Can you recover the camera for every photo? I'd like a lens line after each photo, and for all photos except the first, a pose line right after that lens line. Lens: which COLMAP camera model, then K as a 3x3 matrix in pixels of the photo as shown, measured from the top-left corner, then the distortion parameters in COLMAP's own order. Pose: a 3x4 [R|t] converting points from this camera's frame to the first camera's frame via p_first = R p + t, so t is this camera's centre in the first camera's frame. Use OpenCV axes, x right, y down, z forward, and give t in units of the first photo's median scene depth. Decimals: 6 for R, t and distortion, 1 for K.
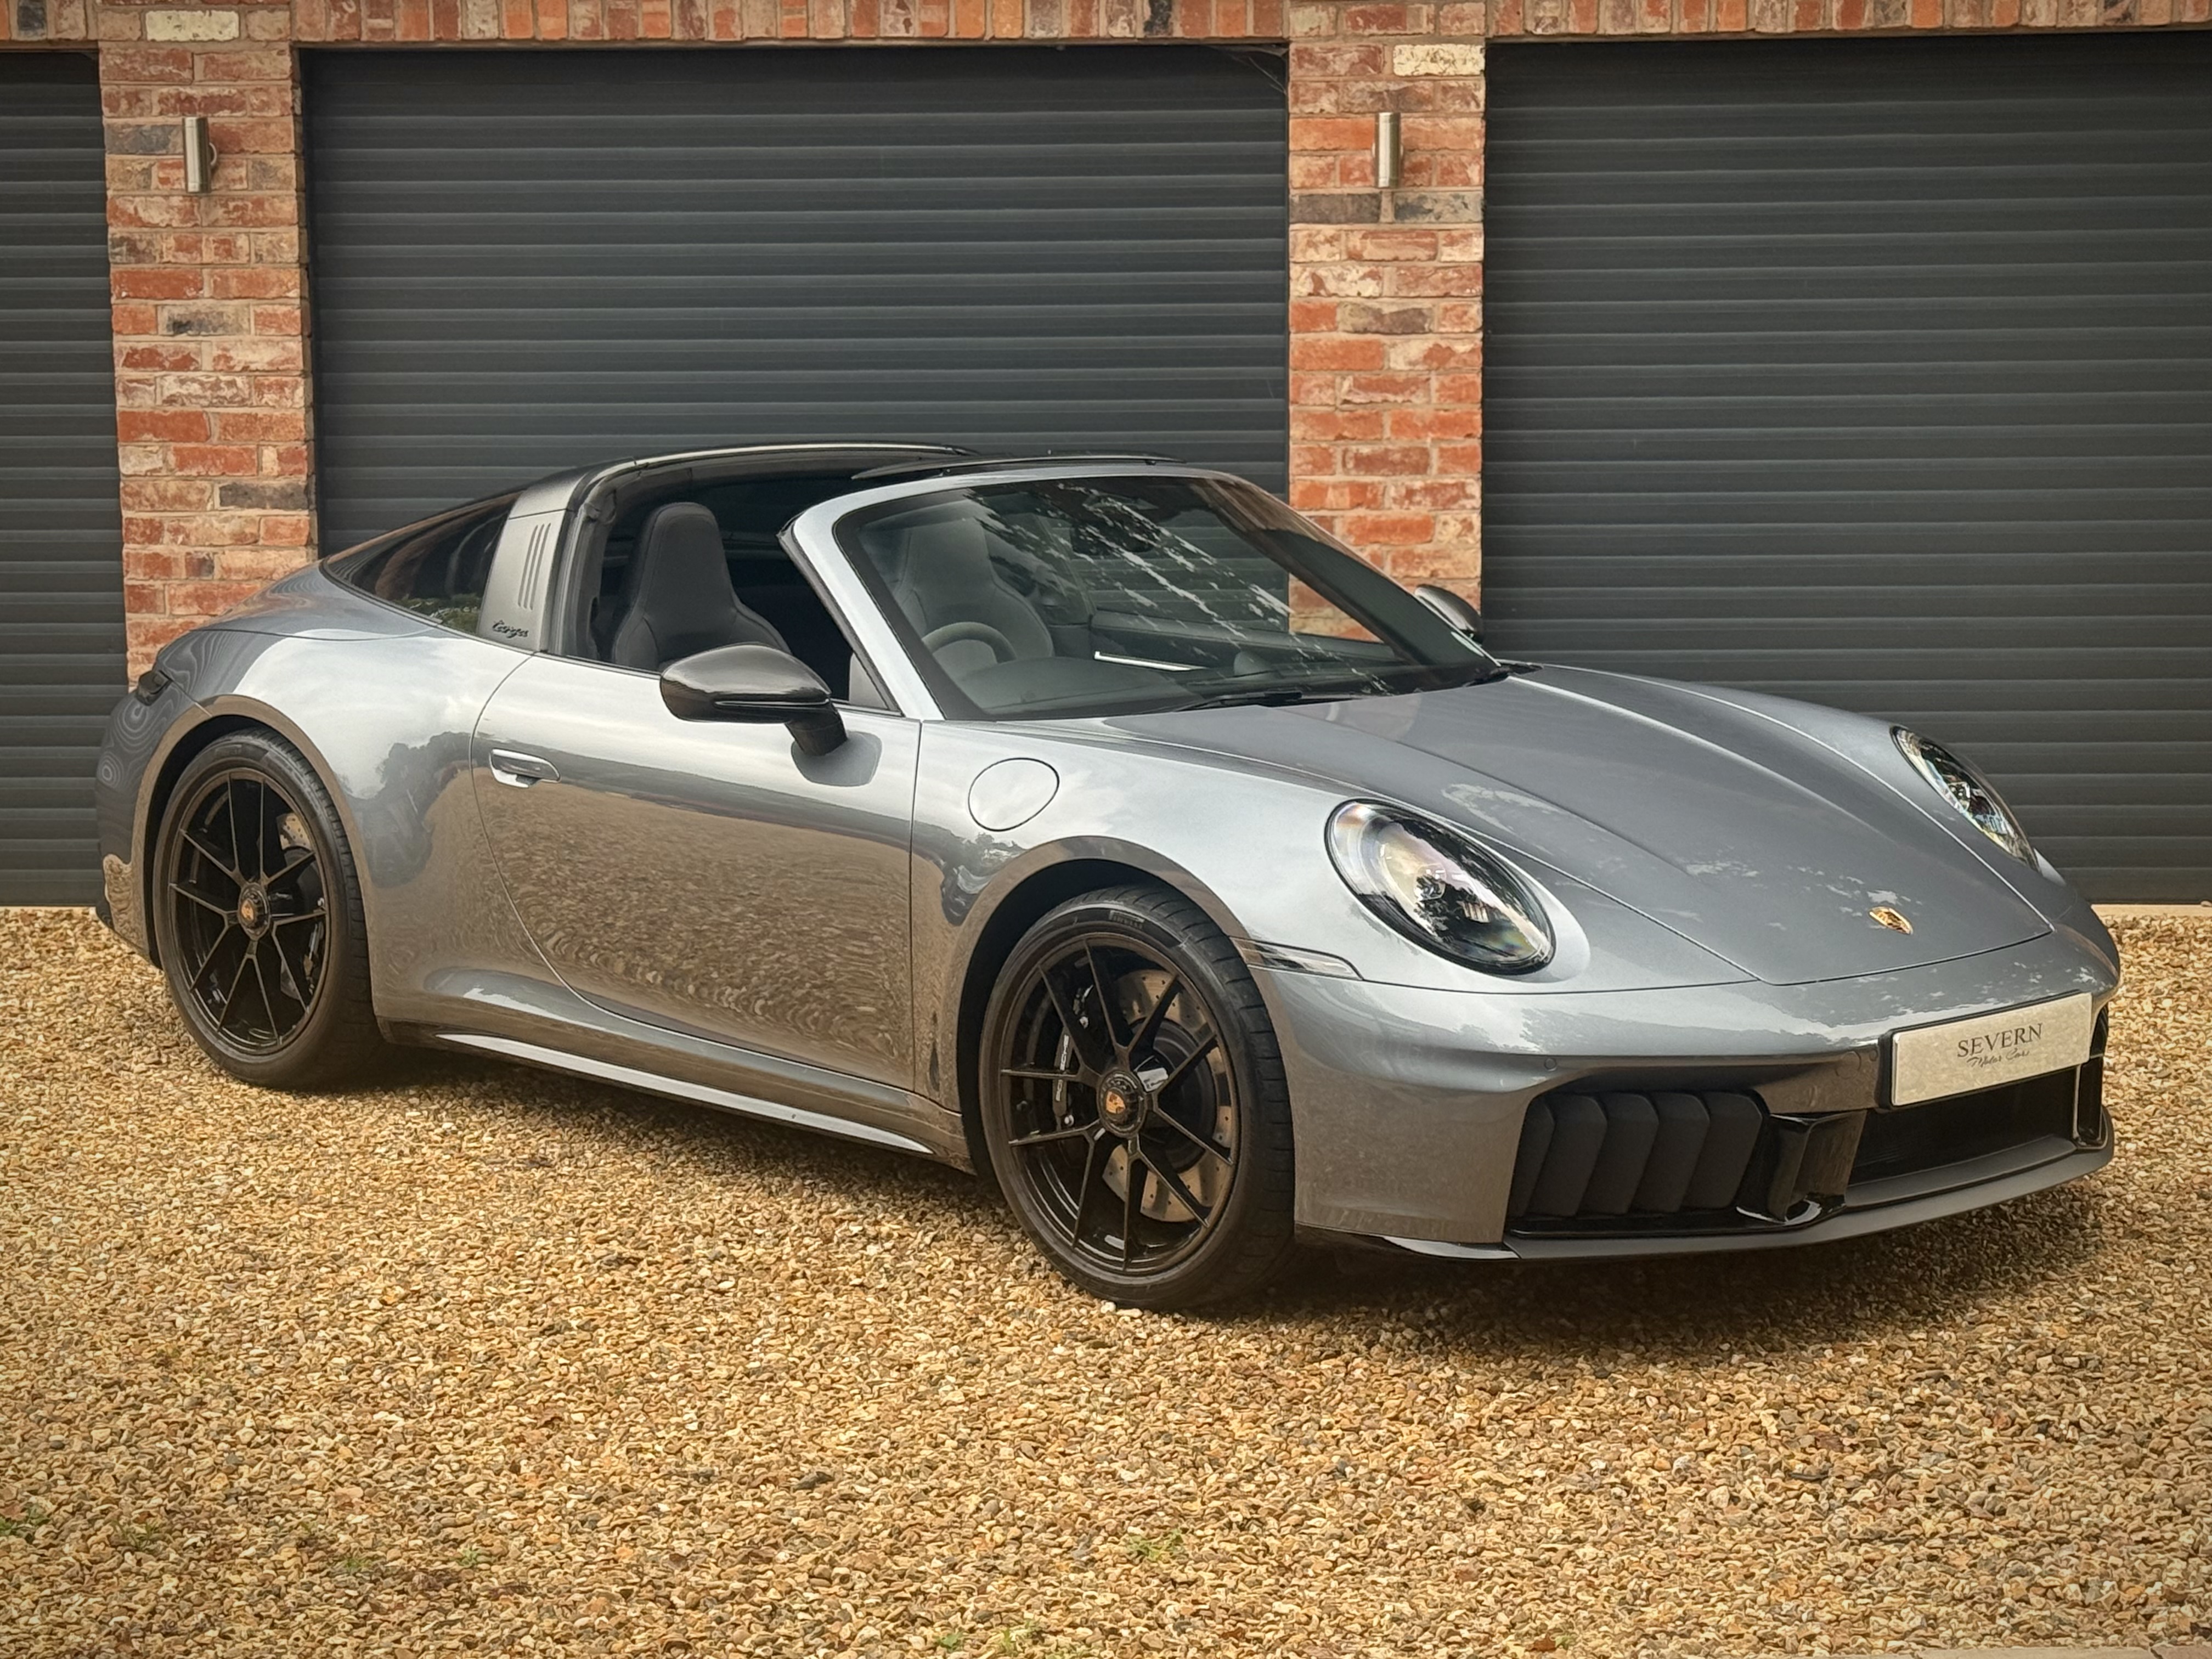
lens RADIAL K [[4211.0, 0, 1109.8], [0, 4211.0, 827.8], [0, 0, 1]] dist [0.143293, 0.000000]
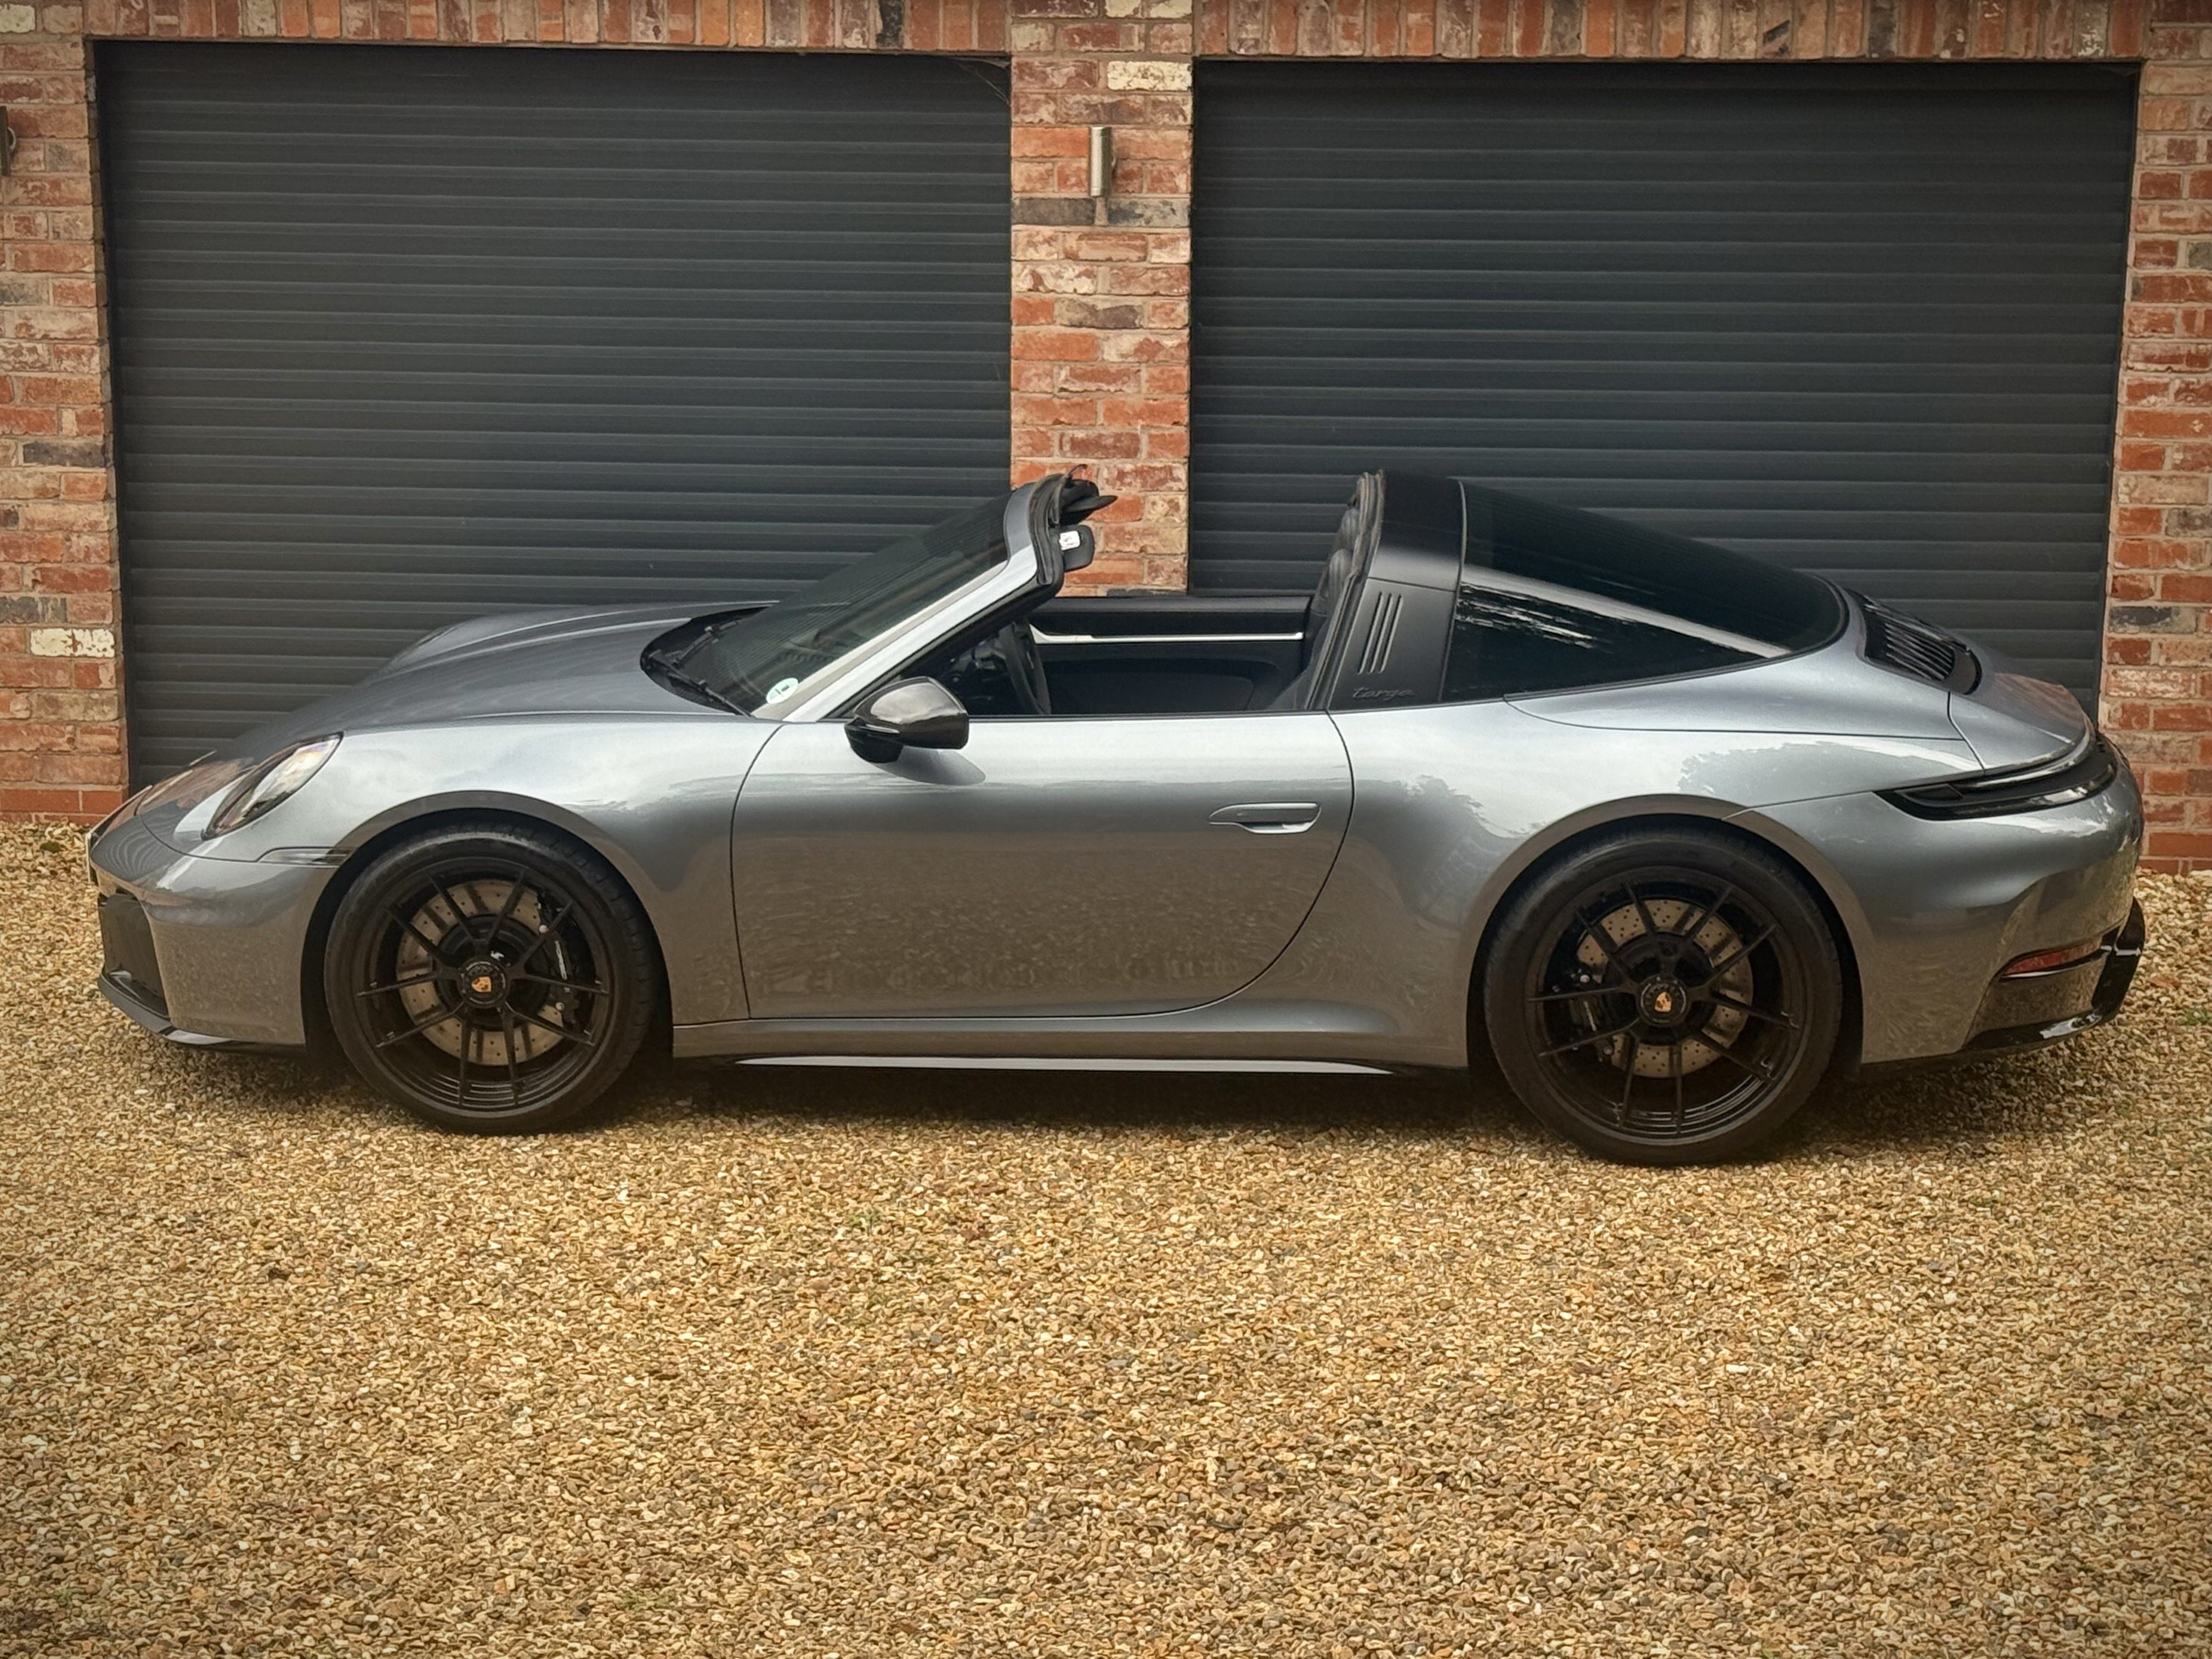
lens RADIAL K [[4281.6, 0, 1101.4], [0, 4281.6, 820.0], [0, 0, 1]] dist [0.150544, 0.000000]
pose [[0.999712, 0.018384, -0.015451, 0.085363], [-0.017027, 0.996338, 0.083792, -0.083898], [0.016935, -0.083504, 0.996363, -0.103884]]
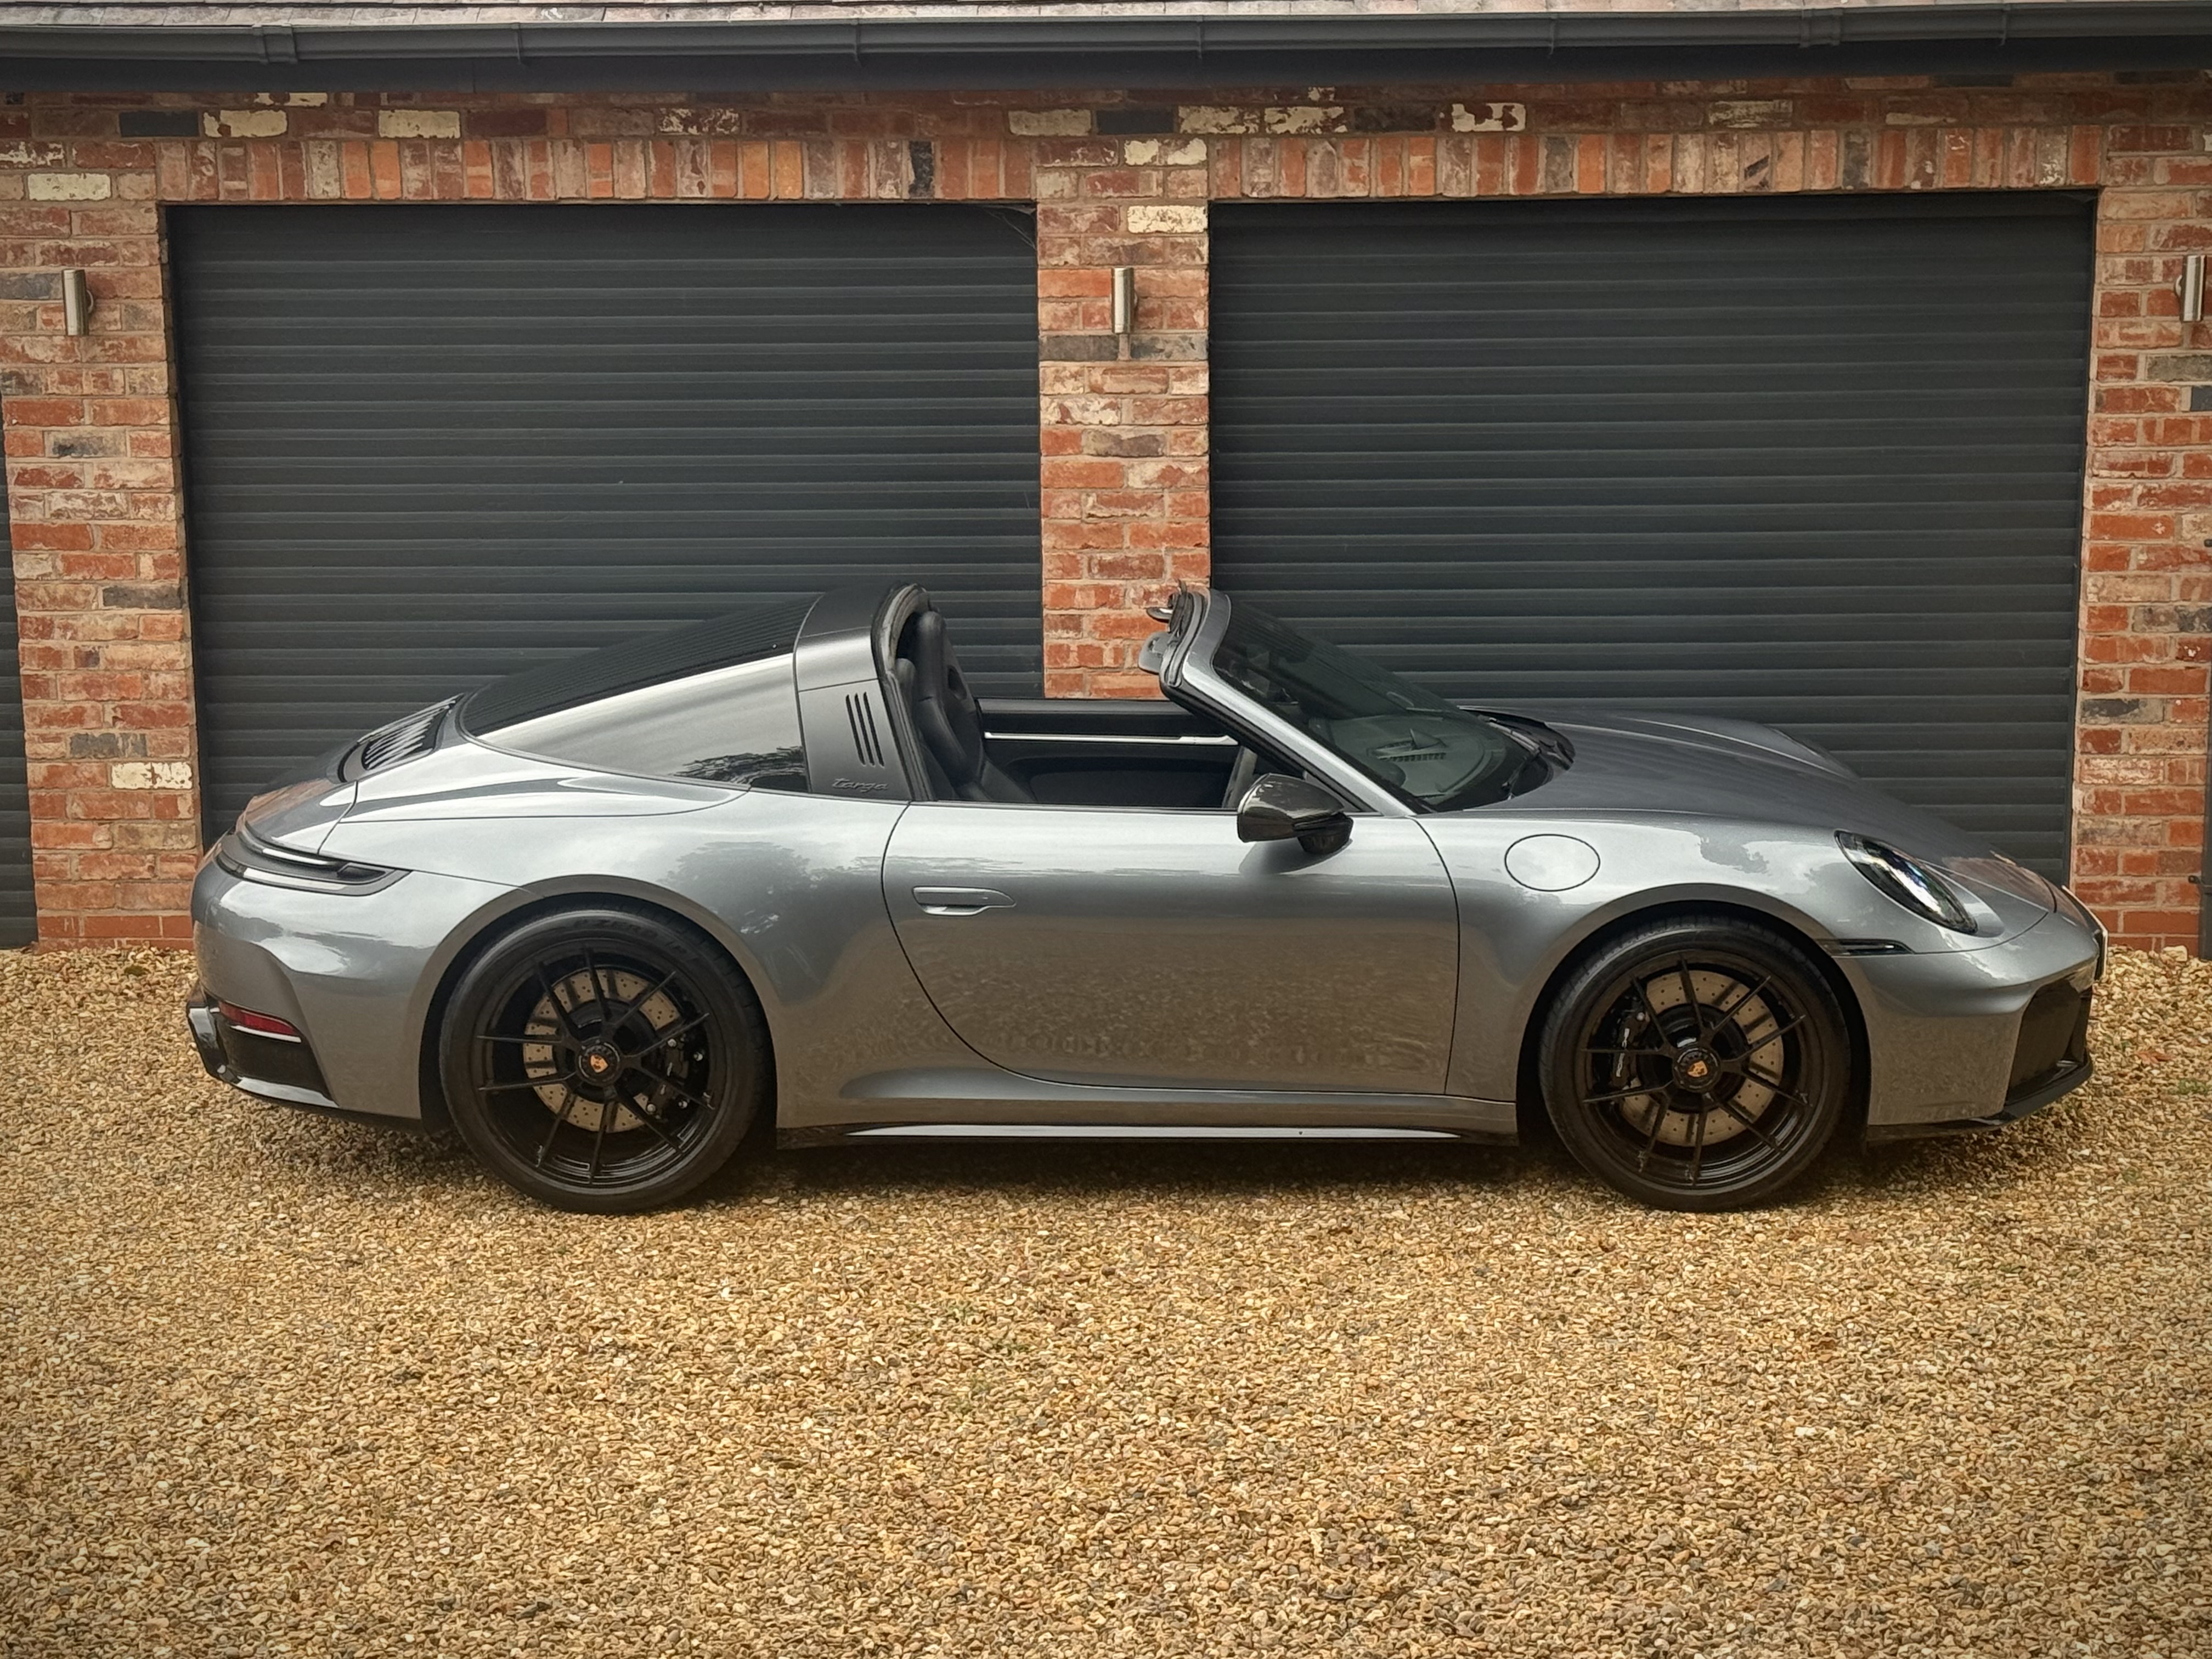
lens RADIAL K [[4089.2, 0, 1101.5], [0, 4089.2, 832.2], [0, 0, 1]] dist [0.144380, 0.000000]
pose [[0.999977, -0.004394, 0.005148, 0.053188], [0.004046, 0.997826, 0.065784, -0.088865], [-0.005426, -0.065762, 0.997821, -0.112576]]
